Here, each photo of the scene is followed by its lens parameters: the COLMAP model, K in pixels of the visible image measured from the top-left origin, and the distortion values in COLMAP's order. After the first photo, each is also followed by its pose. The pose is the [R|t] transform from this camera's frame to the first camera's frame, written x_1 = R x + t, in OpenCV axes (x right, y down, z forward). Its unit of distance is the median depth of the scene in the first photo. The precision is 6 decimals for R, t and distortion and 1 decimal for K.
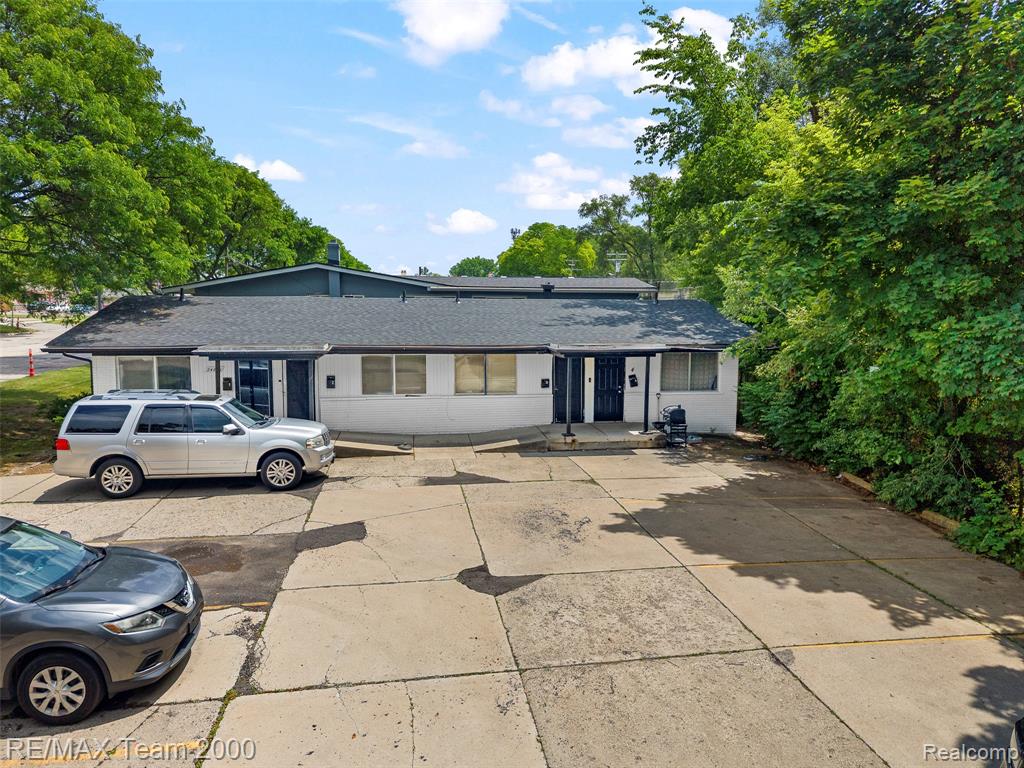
lens RADIAL K [[684.3, 0, 516.5], [0, 684.3, 388.8], [0, 0, 1]] dist [0.038544, -0.042612]
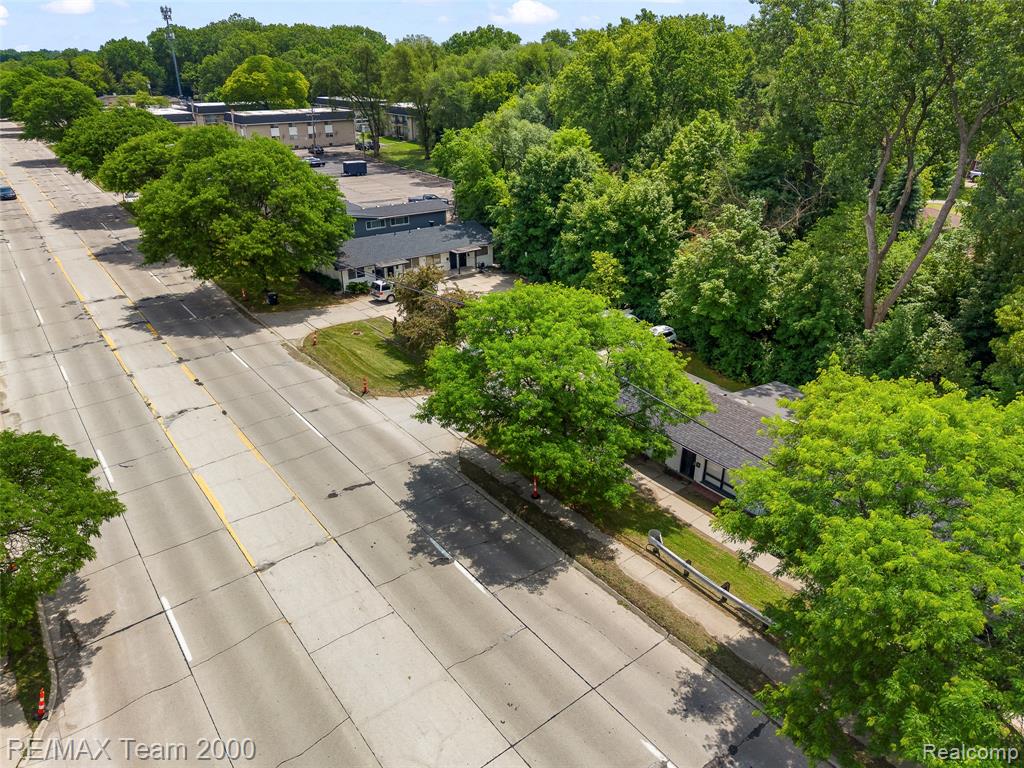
lens RADIAL K [[684.3, 0, 516.5], [0, 684.3, 388.8], [0, 0, 1]] dist [0.038544, -0.042612]
pose [[0.878484, -0.205751, 0.431198, -1.983359], [0.049213, 0.936688, 0.346688, -0.890996], [-0.475229, -0.283340, 0.832992, -3.543874]]
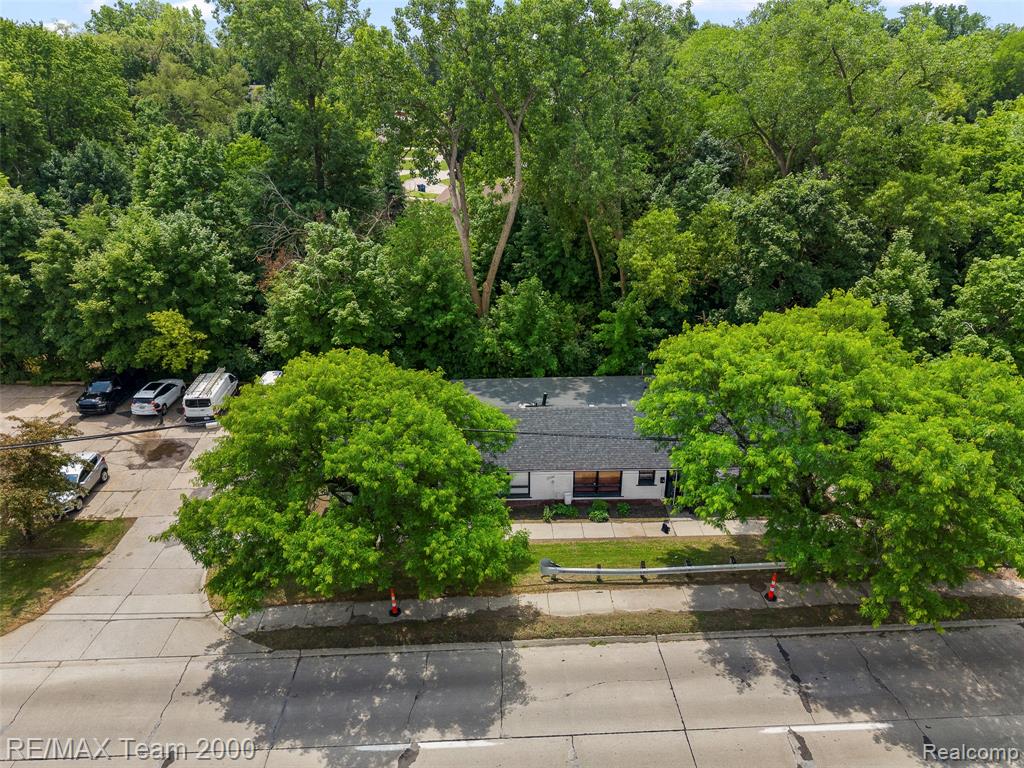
lens RADIAL K [[684.3, 0, 516.5], [0, 684.3, 388.8], [0, 0, 1]] dist [0.038544, -0.042612]
pose [[0.121771, -0.426129, 0.896430, -2.398872], [0.115181, 0.903116, 0.413661, -1.016376], [-0.985852, 0.052880, 0.159056, -2.249317]]
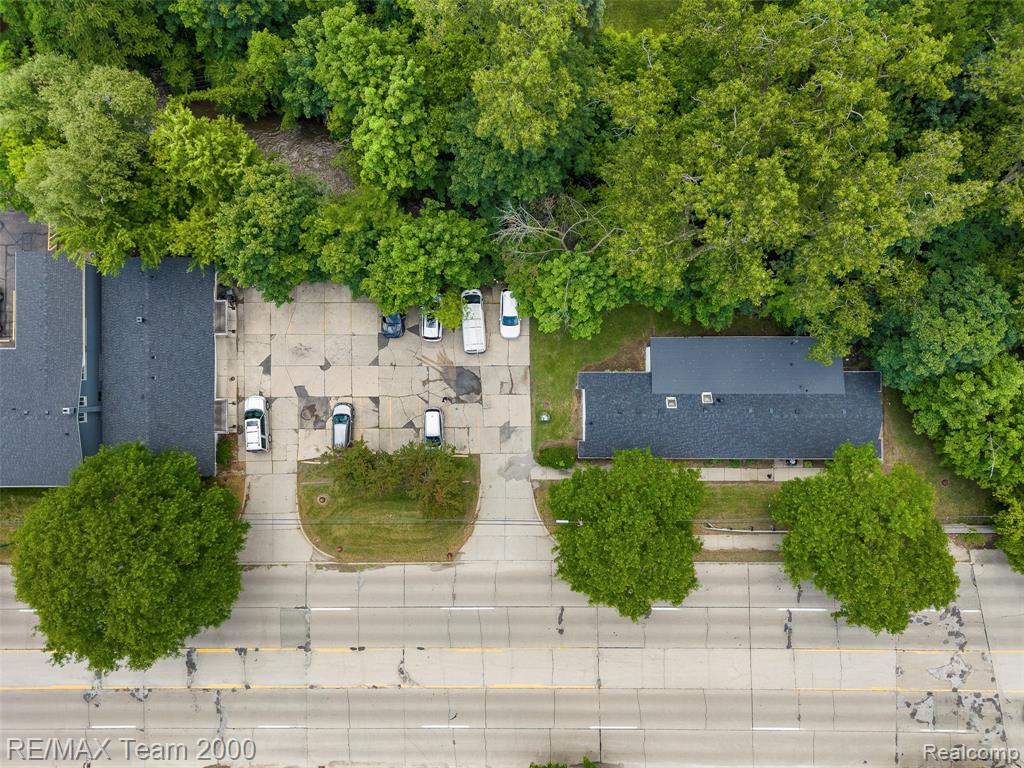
lens RADIAL K [[691.3, 0, 512.0], [0, 691.3, 384.0], [0, 0, 1]] dist [0.007334, -0.001837]
pose [[0.154726, -0.987927, 0.007703, 0.007983], [0.115478, 0.025828, 0.992974, -4.349329], [-0.981185, -0.152750, 0.118080, -1.115803]]
